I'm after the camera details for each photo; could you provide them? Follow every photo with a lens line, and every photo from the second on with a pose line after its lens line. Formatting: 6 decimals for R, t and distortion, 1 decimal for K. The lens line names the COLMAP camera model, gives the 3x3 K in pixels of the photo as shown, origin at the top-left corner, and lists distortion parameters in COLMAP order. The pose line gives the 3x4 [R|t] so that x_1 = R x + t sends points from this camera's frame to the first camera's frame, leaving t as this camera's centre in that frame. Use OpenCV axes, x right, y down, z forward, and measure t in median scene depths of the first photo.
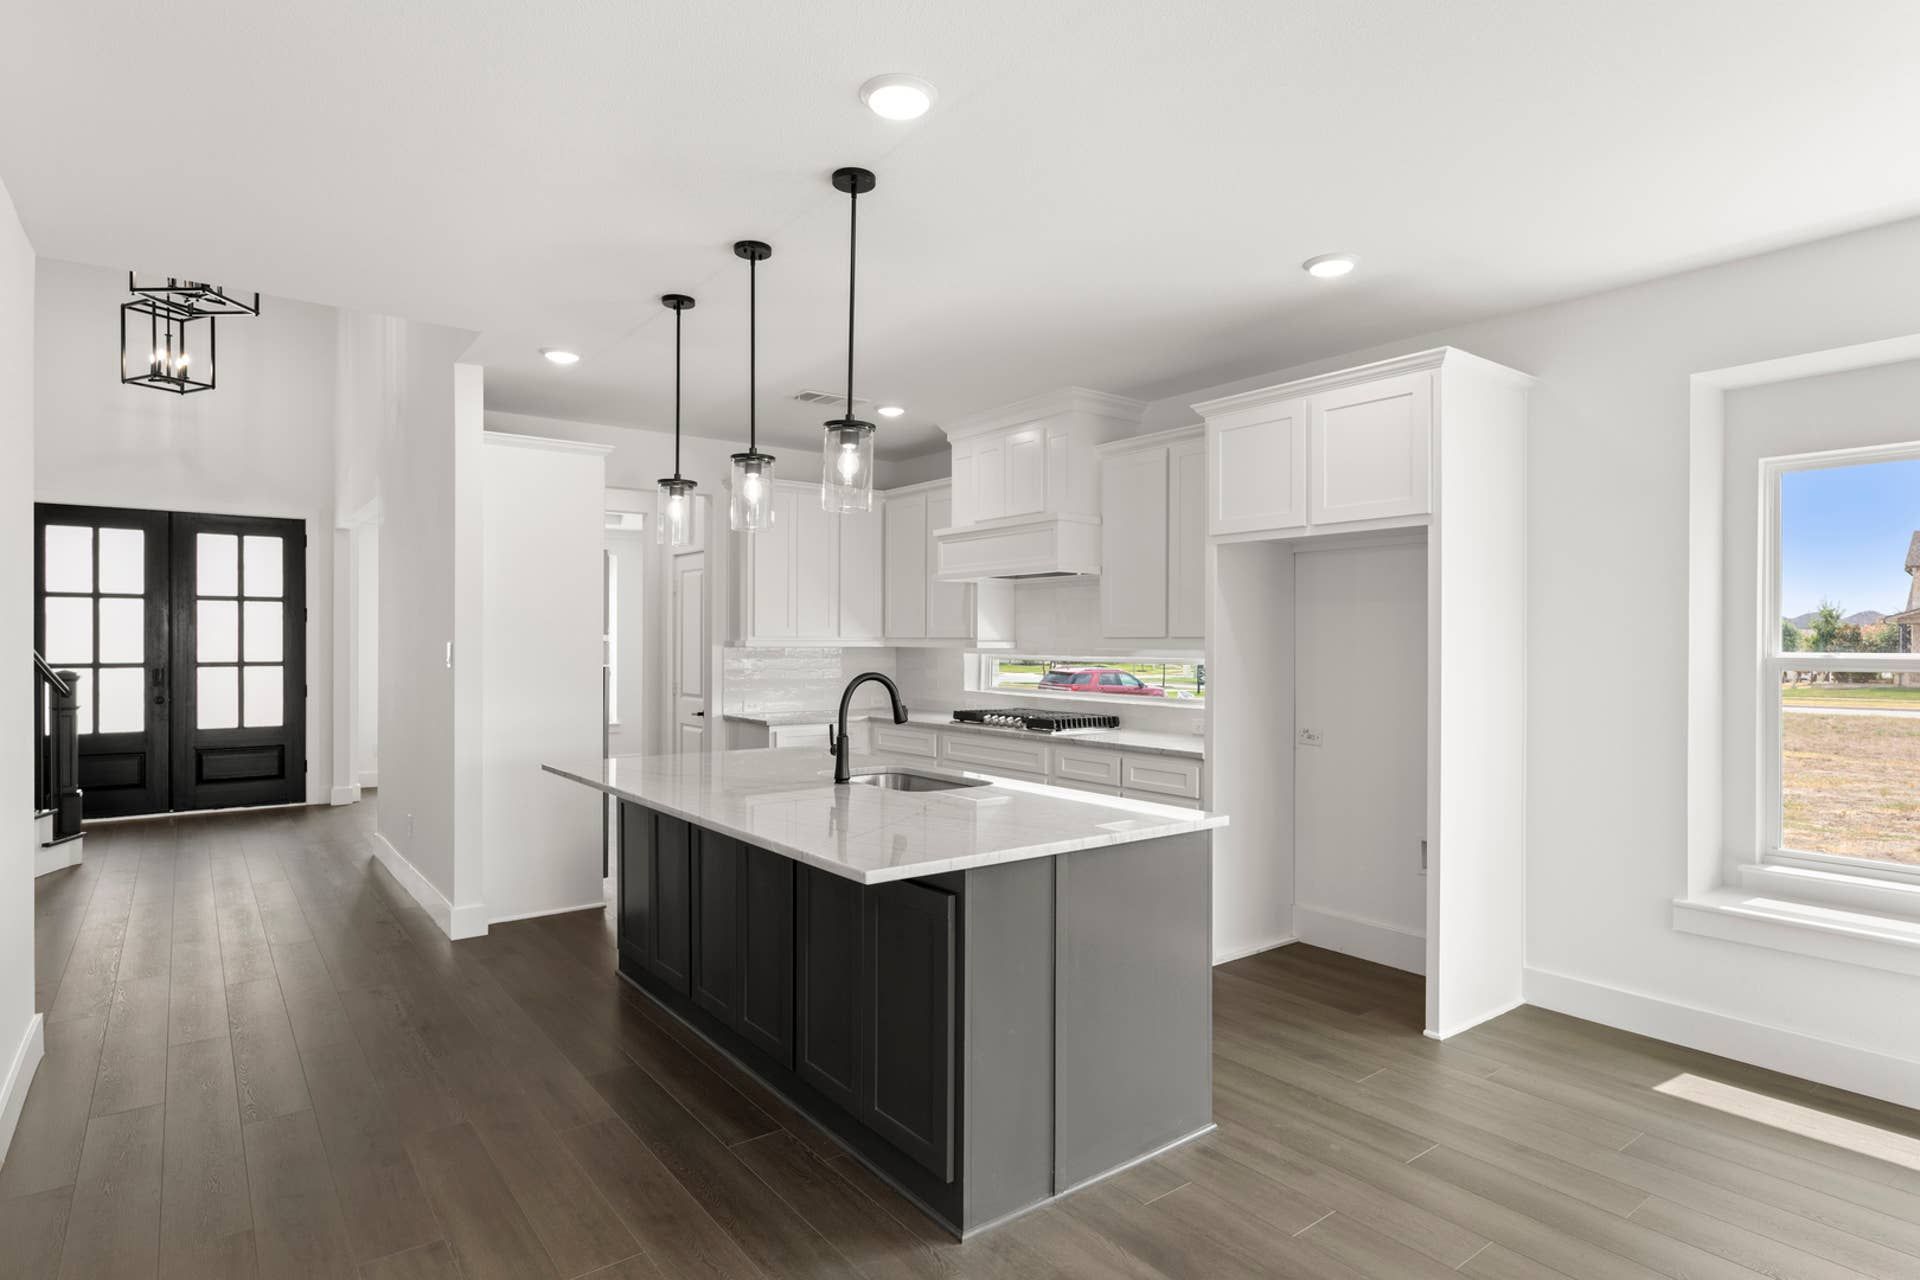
lens RADIAL K [[1008.0, 0, 972.8], [0, 1008.0, 659.6], [0, 0, 1]] dist [0.000380, -0.000034]
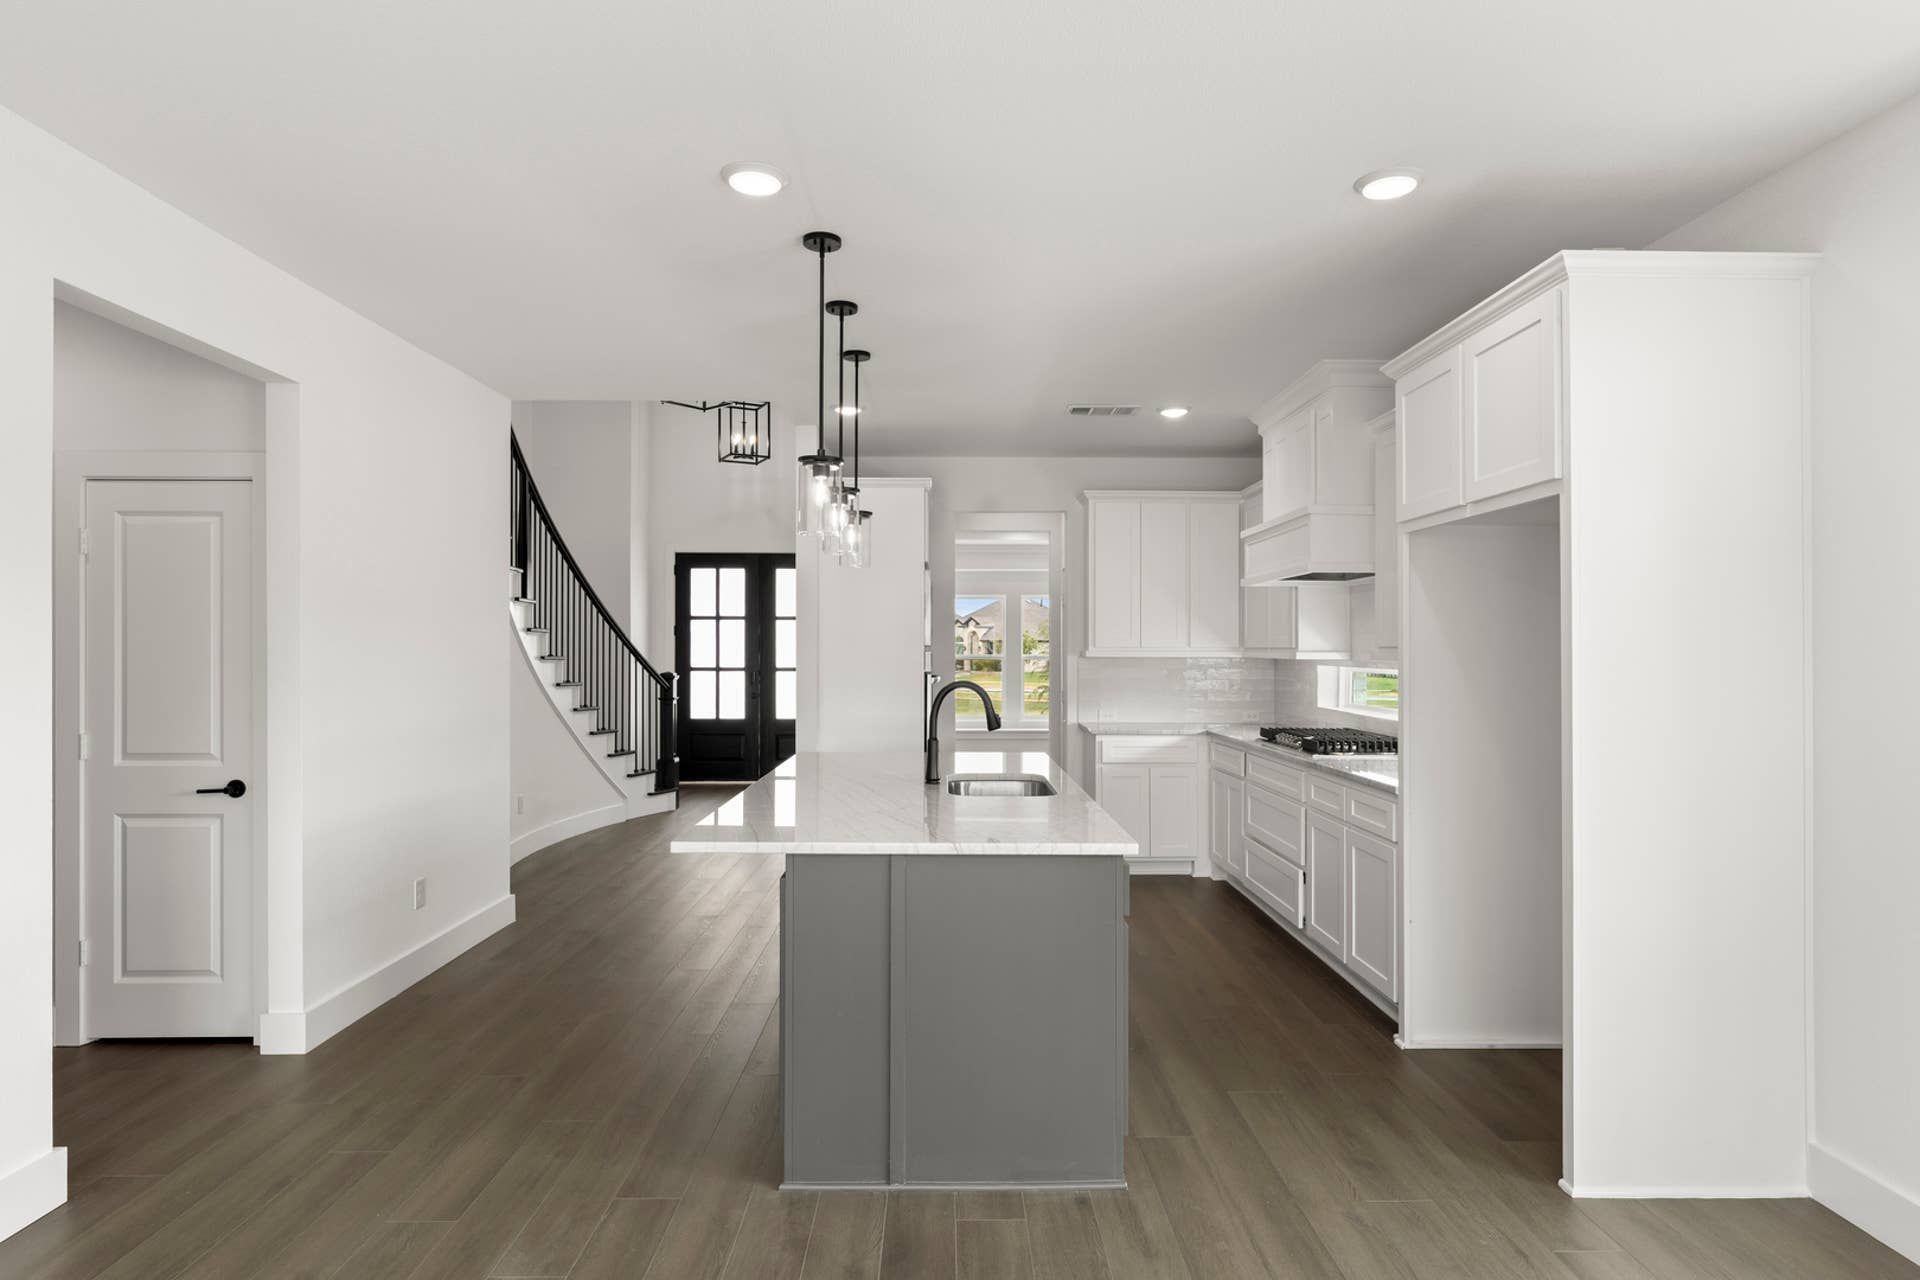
lens RADIAL K [[1045.2, 0, 949.4], [0, 1045.2, 668.5], [0, 0, 1]] dist [-0.001653, 0.001347]
pose [[0.802651, 0.010020, -0.596365, 0.250643], [-0.011186, 0.999936, 0.001745, -0.001080], [0.596344, 0.005270, 0.802712, 0.054616]]
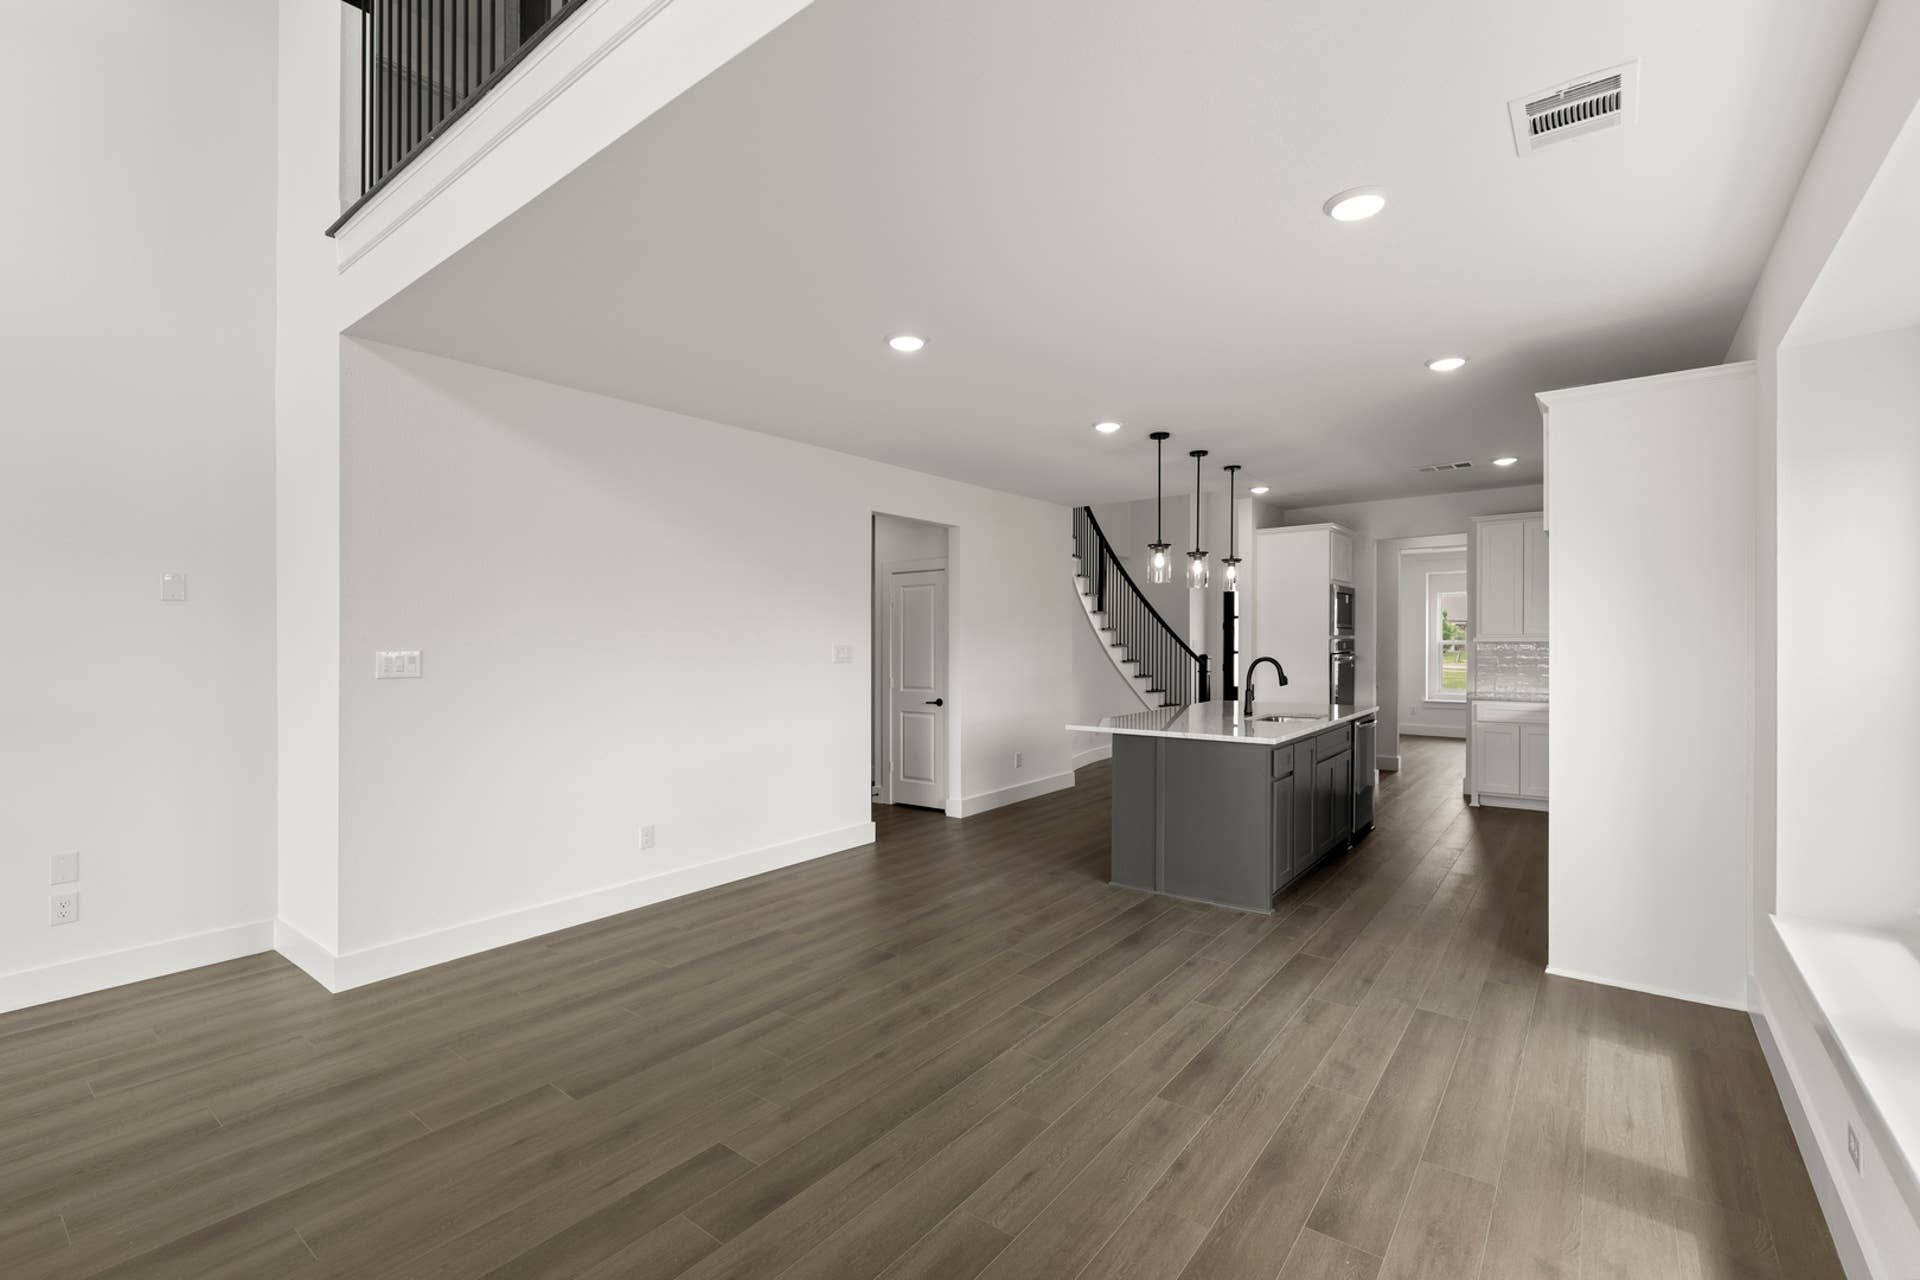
lens RADIAL K [[820.2, 0, 981.0], [0, 820.2, 656.2], [0, 0, 1]] dist [0.002317, 0.000408]
pose [[0.283152, 0.011836, -0.959002, 0.551527], [-0.007266, 0.999922, 0.010196, -0.000232], [0.959048, 0.004081, 0.283216, 0.038441]]
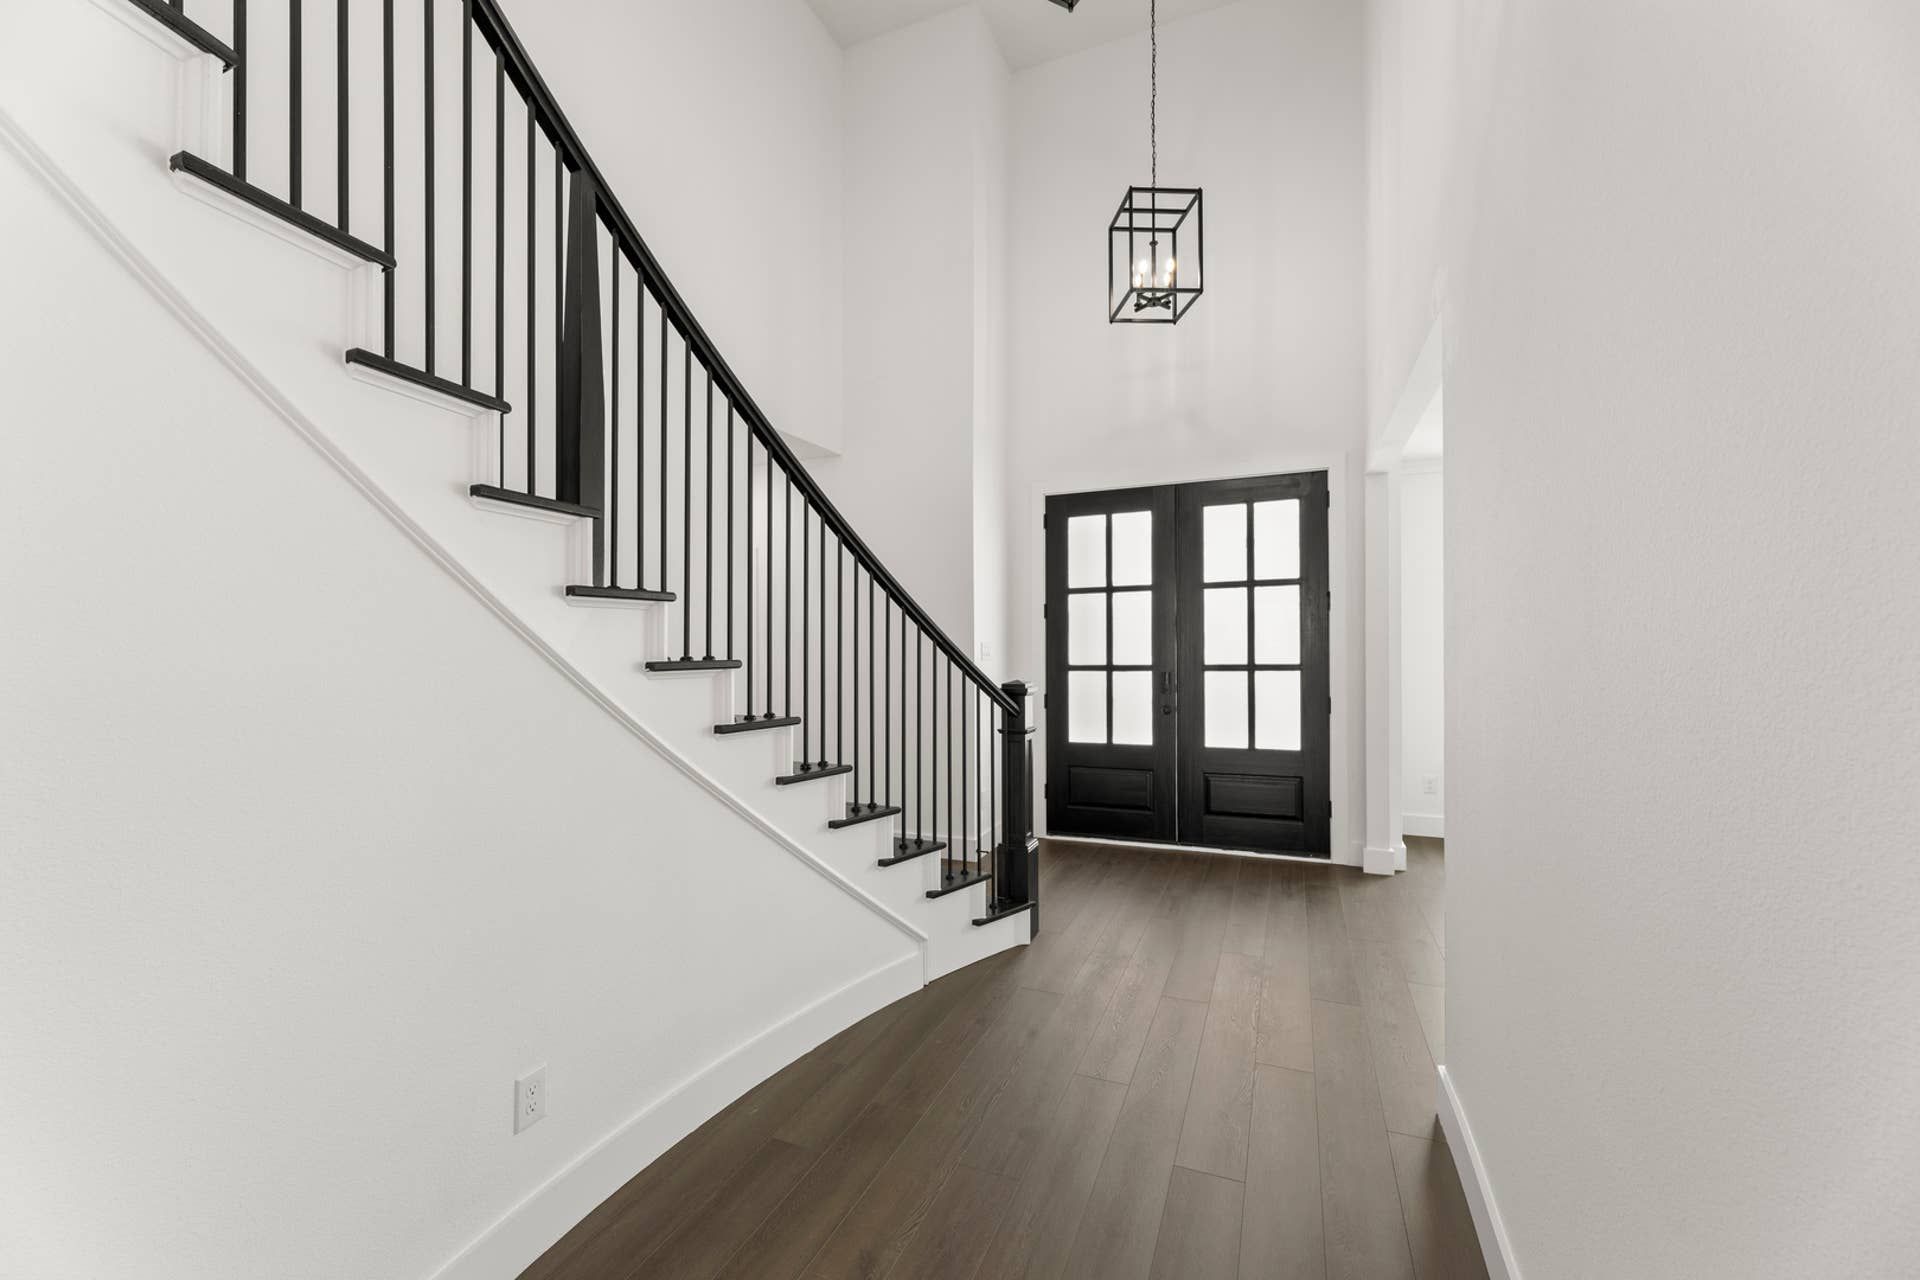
lens RADIAL K [[813.4, 0, 915.5], [0, 813.4, 646.5], [0, 0, 1]] dist [0.001182, 0.000054]
pose [[0.468678, -0.007814, -0.883335, -0.342775], [-0.000903, 0.999956, -0.009325, -0.006827], [0.883369, 0.005168, 0.468650, 0.558759]]
